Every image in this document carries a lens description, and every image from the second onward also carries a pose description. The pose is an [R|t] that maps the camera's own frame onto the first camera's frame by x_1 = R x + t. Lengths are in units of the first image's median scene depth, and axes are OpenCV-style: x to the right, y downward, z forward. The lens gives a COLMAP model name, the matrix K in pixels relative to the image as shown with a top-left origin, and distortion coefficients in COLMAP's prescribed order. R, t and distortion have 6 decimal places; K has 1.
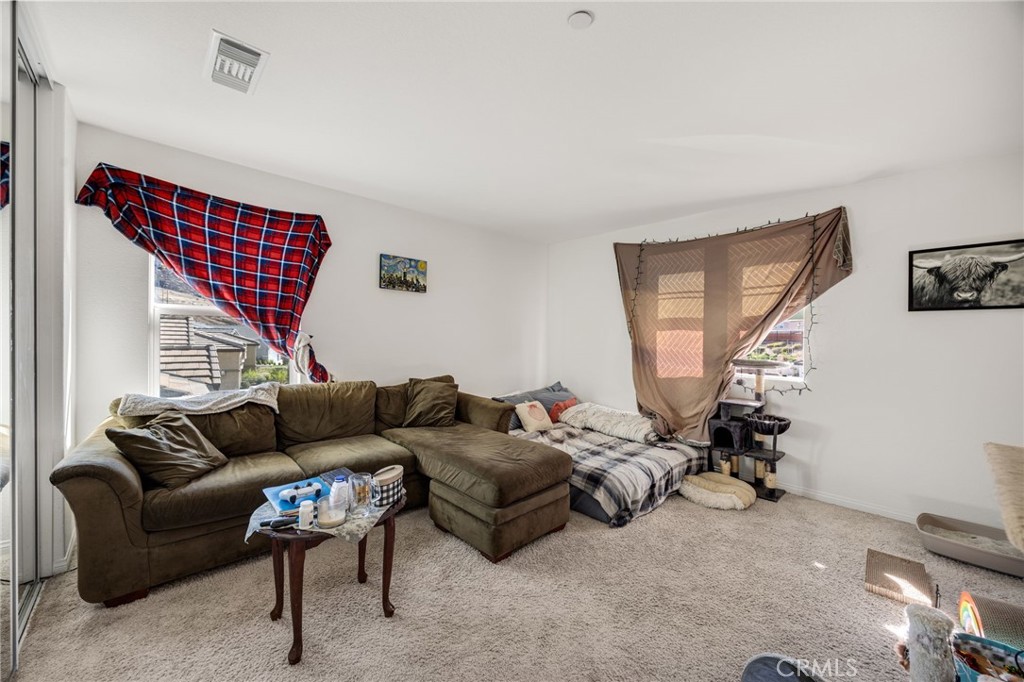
lens RADIAL K [[393.8, 0, 515.6], [0, 393.8, 330.8], [0, 0, 1]] dist [0.011258, 0.000012]
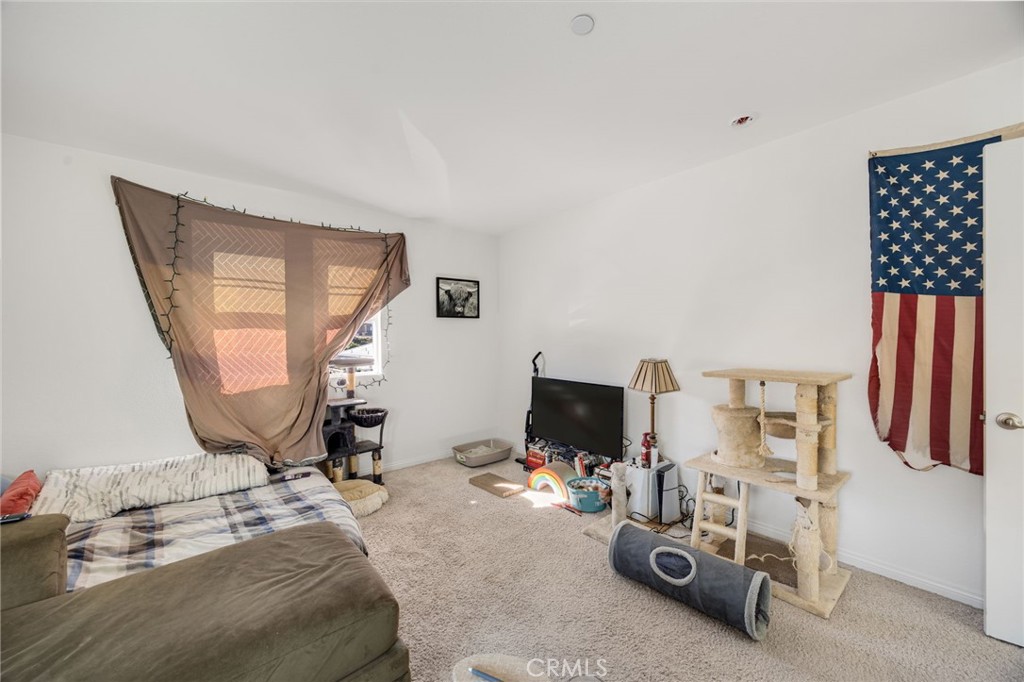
lens RADIAL K [[393.8, 0, 515.6], [0, 393.8, 330.8], [0, 0, 1]] dist [0.011258, 0.000012]
pose [[0.066732, -0.001325, 0.997770, -0.380805], [-0.004442, 0.999989, 0.001625, -0.001926], [-0.997761, -0.004541, 0.066725, 0.501608]]
